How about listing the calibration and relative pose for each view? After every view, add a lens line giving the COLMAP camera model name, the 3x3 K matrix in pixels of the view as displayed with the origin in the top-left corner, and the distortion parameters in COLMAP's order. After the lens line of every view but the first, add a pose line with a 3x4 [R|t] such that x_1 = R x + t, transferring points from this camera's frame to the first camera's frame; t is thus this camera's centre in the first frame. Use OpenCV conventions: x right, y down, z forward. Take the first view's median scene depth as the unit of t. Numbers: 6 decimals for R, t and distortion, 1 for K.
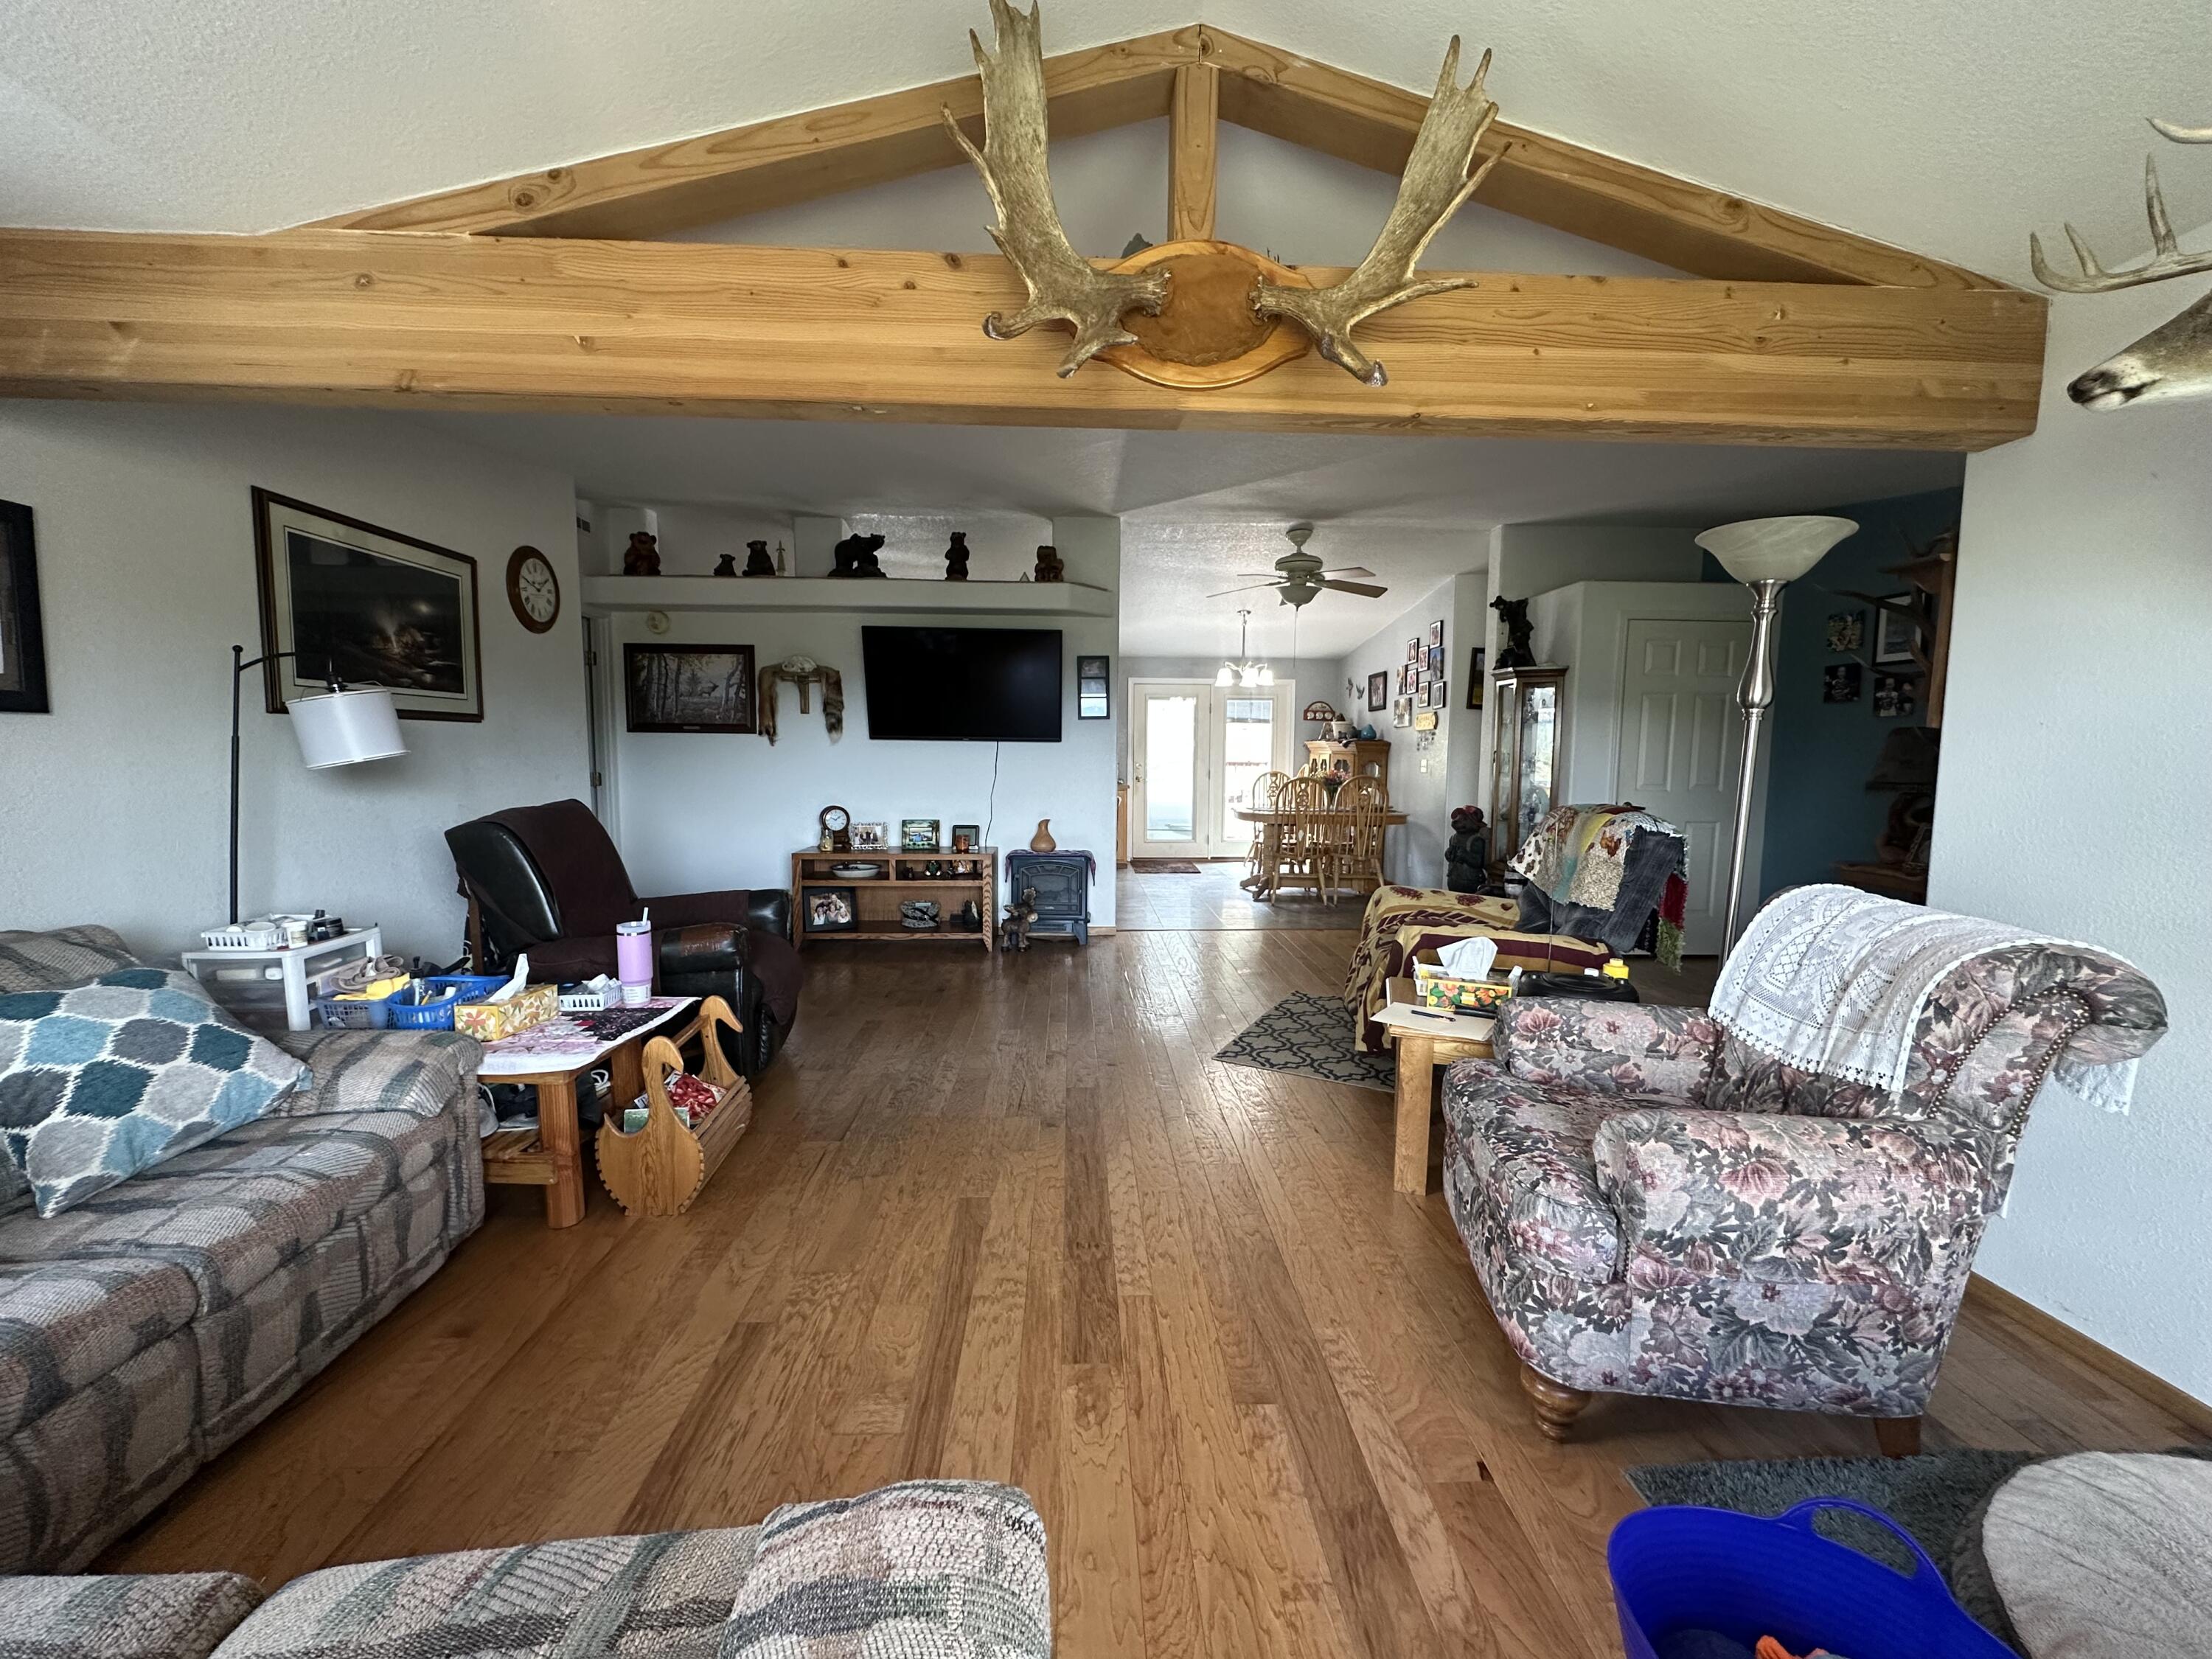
lens RADIAL K [[884.9, 0, 1104.1], [0, 884.9, 828.8], [0, 0, 1]] dist [-0.001812, 0.000187]
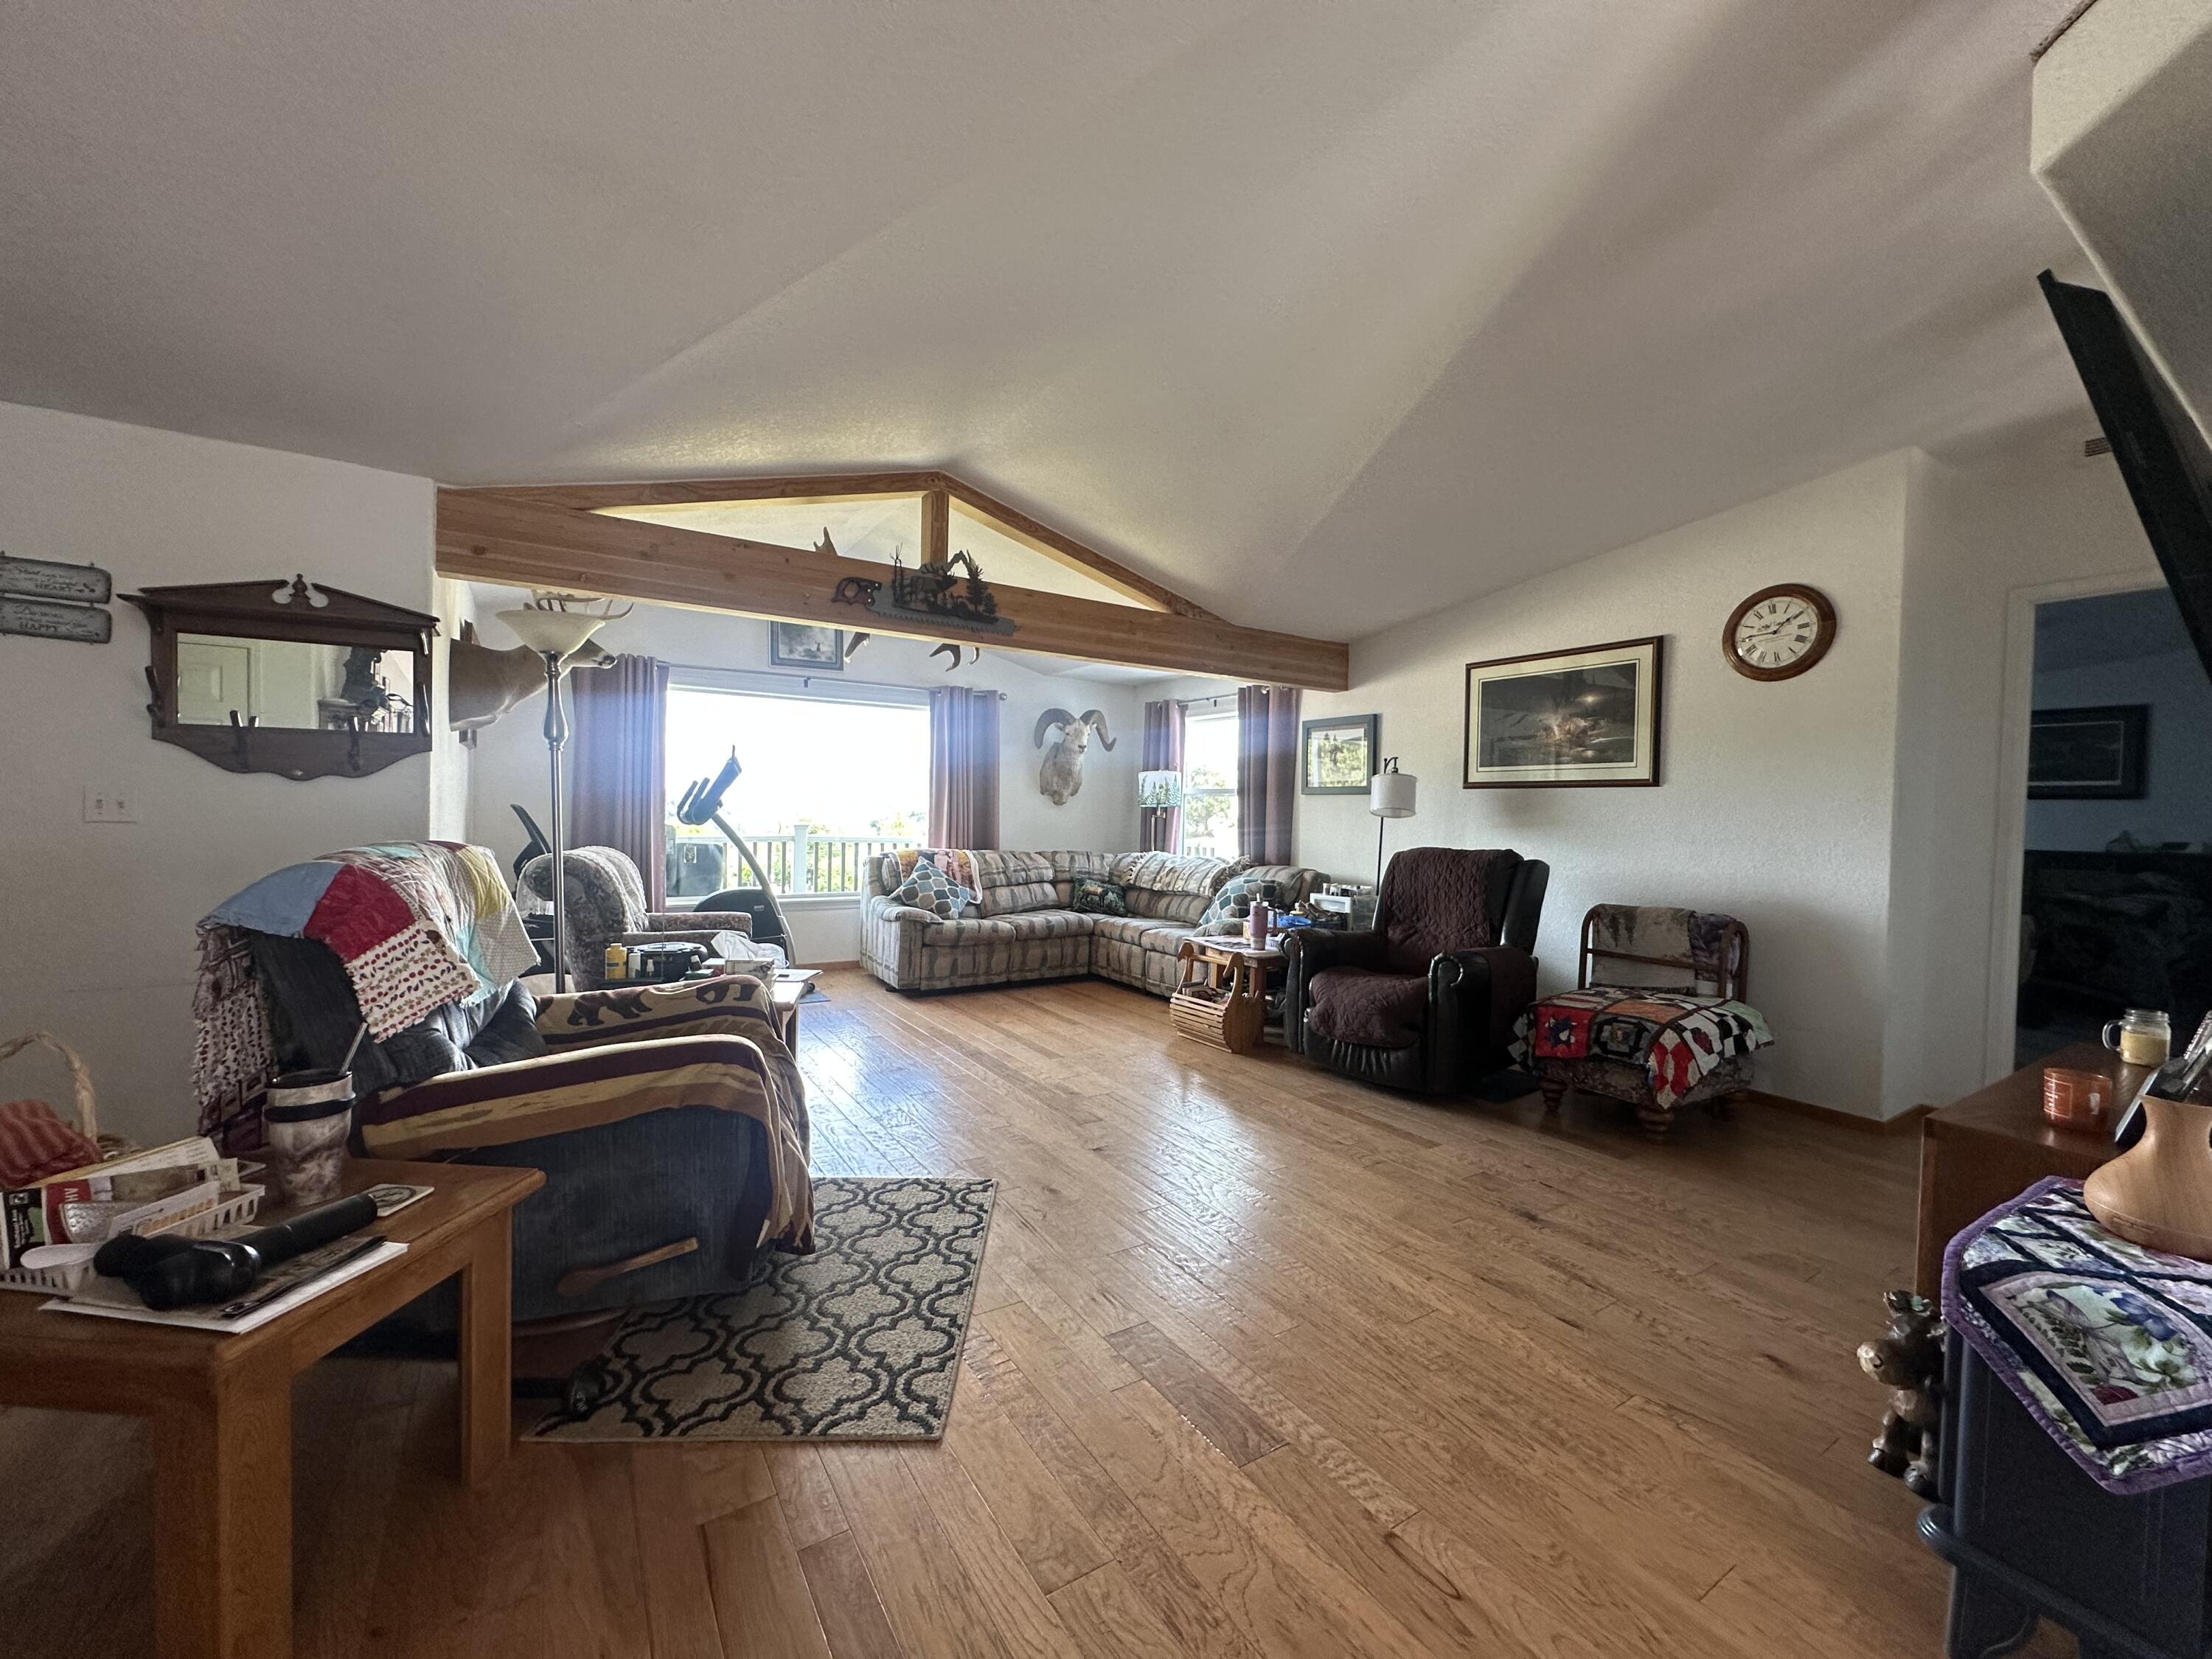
lens RADIAL K [[884.8, 0, 1108.6], [0, 884.8, 827.7], [0, 0, 1]] dist [-0.001609, 0.000066]
pose [[-0.855819, -0.019183, -0.516919, 0.424266], [-0.074307, 0.993507, 0.086155, -0.114768], [0.511910, 0.112144, -0.851688, 1.599369]]
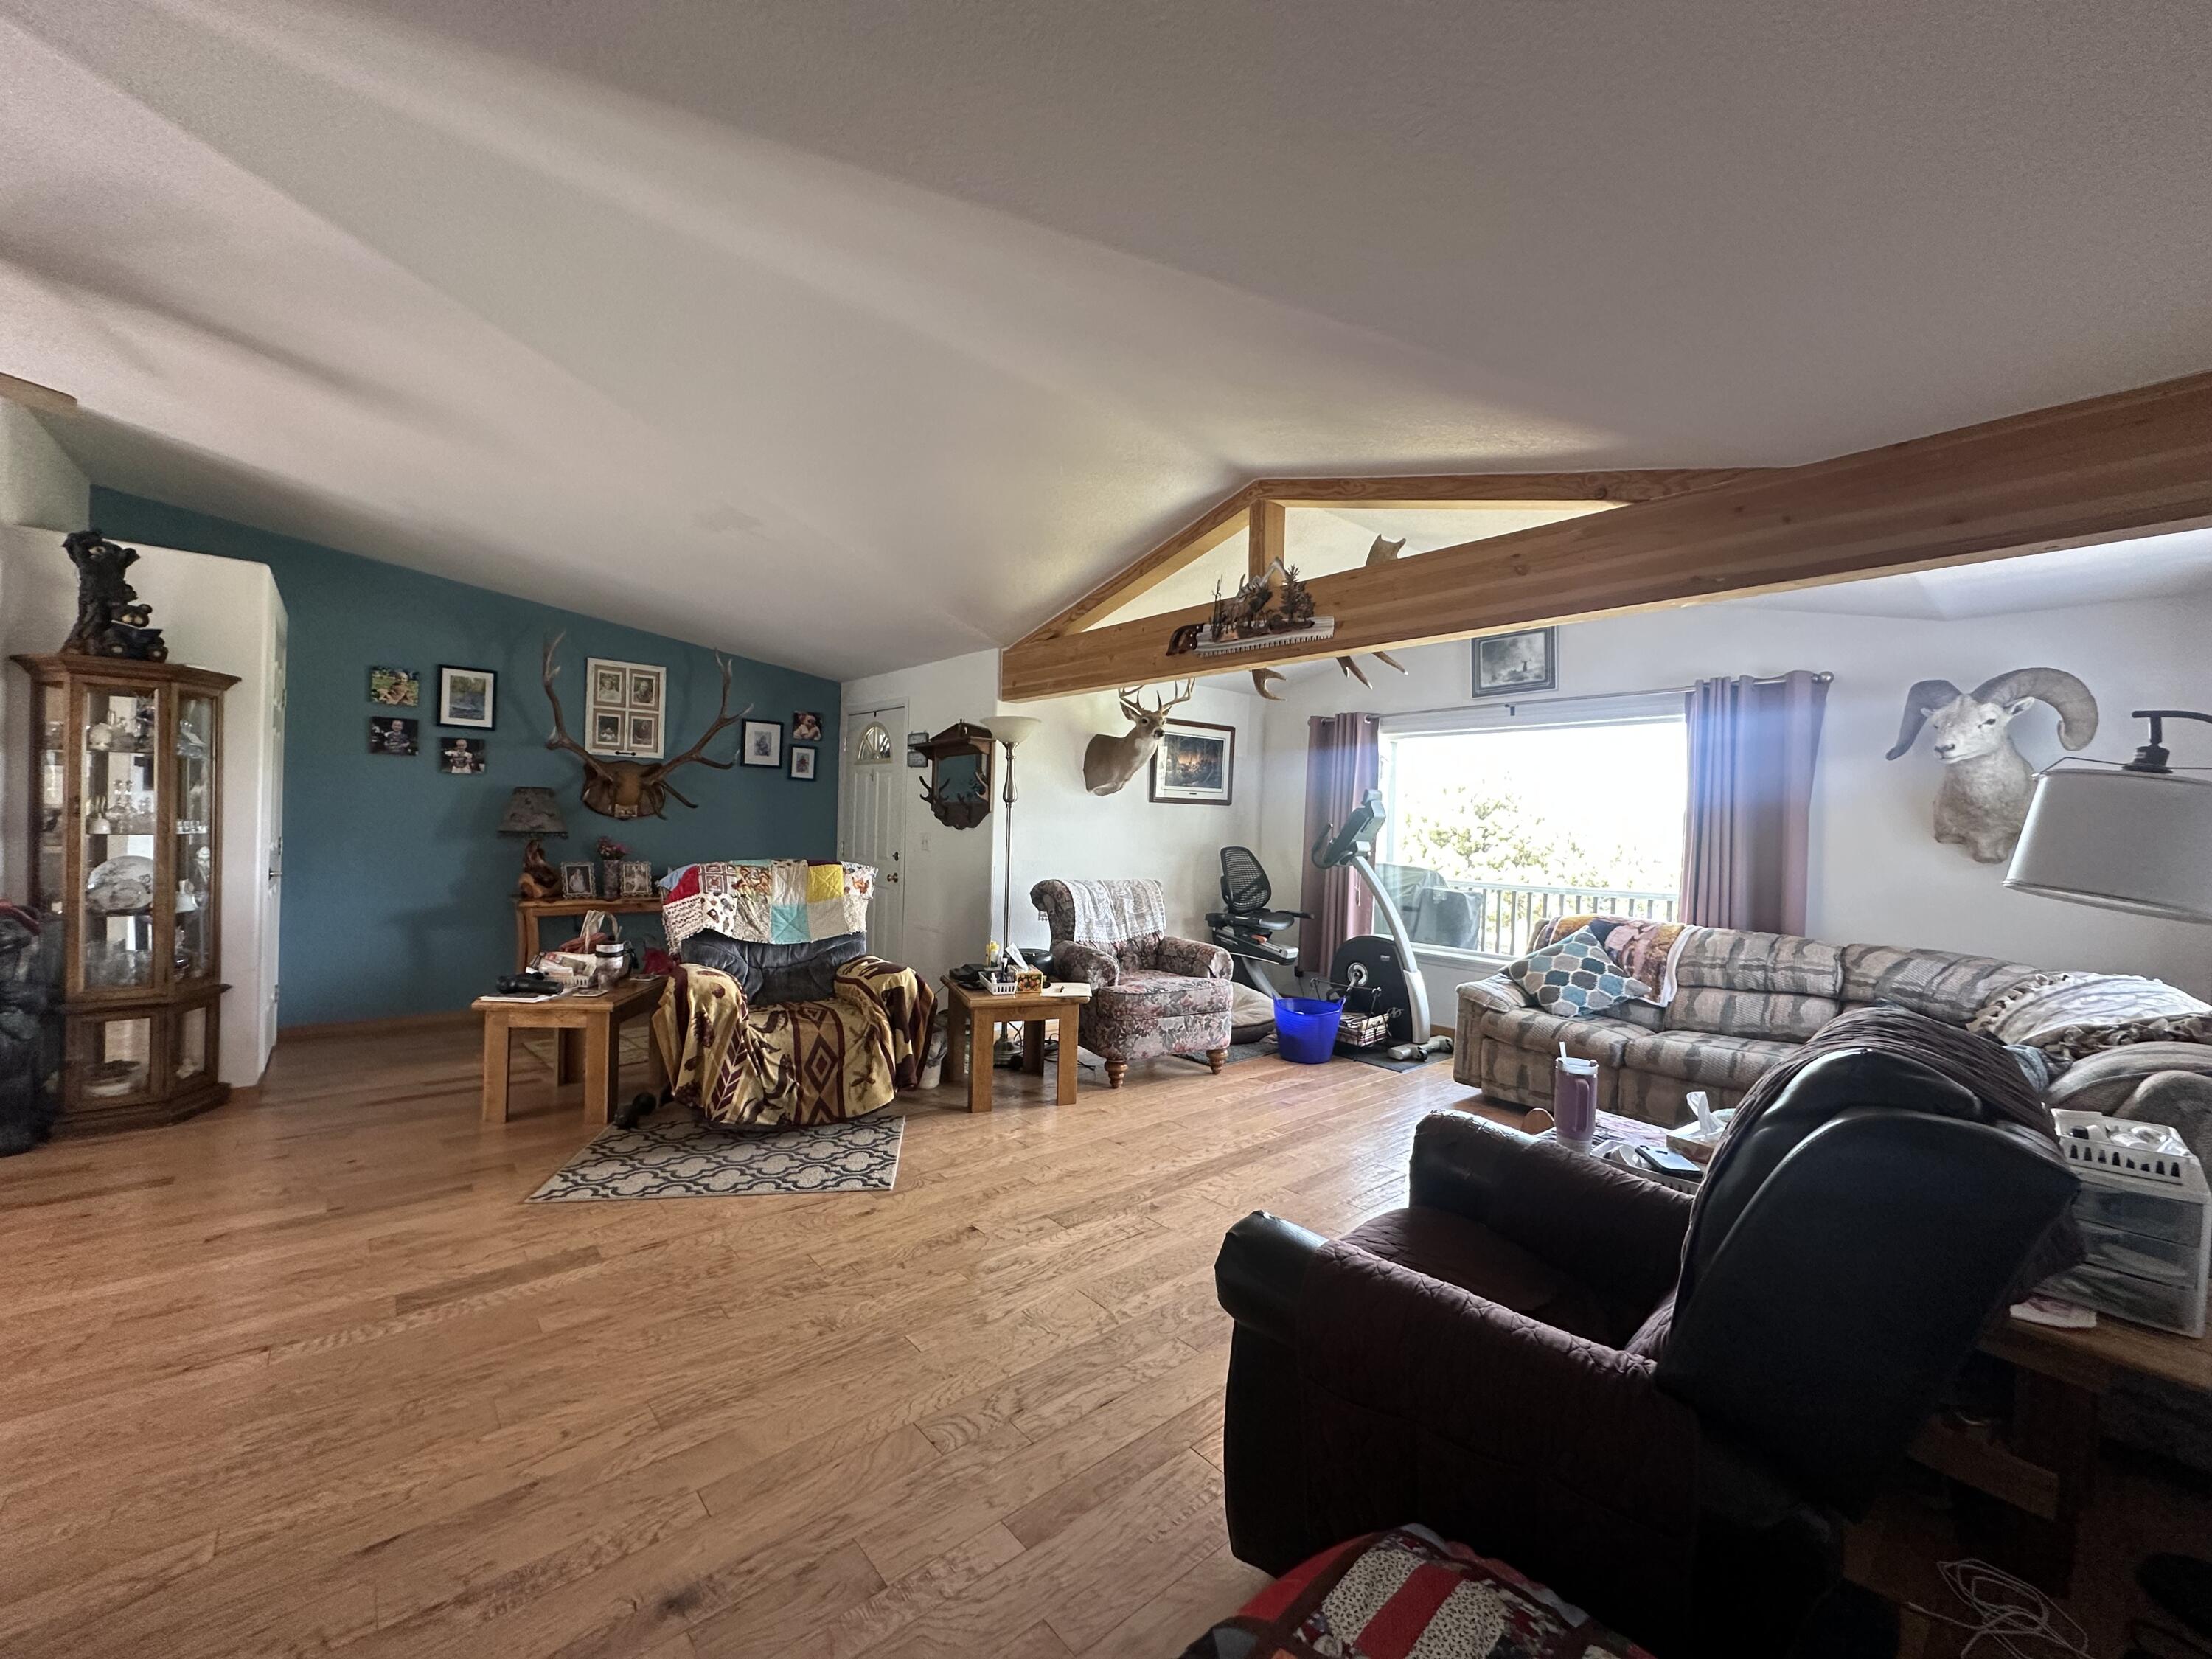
lens RADIAL K [[883.6, 0, 1101.3], [0, 883.6, 821.2], [0, 0, 1]] dist [-0.000373, 0.000019]
pose [[-0.624753, -0.025862, 0.780394, -0.621709], [0.032828, 0.997698, 0.059345, -0.127654], [-0.780132, 0.062695, -0.622466, 1.286970]]
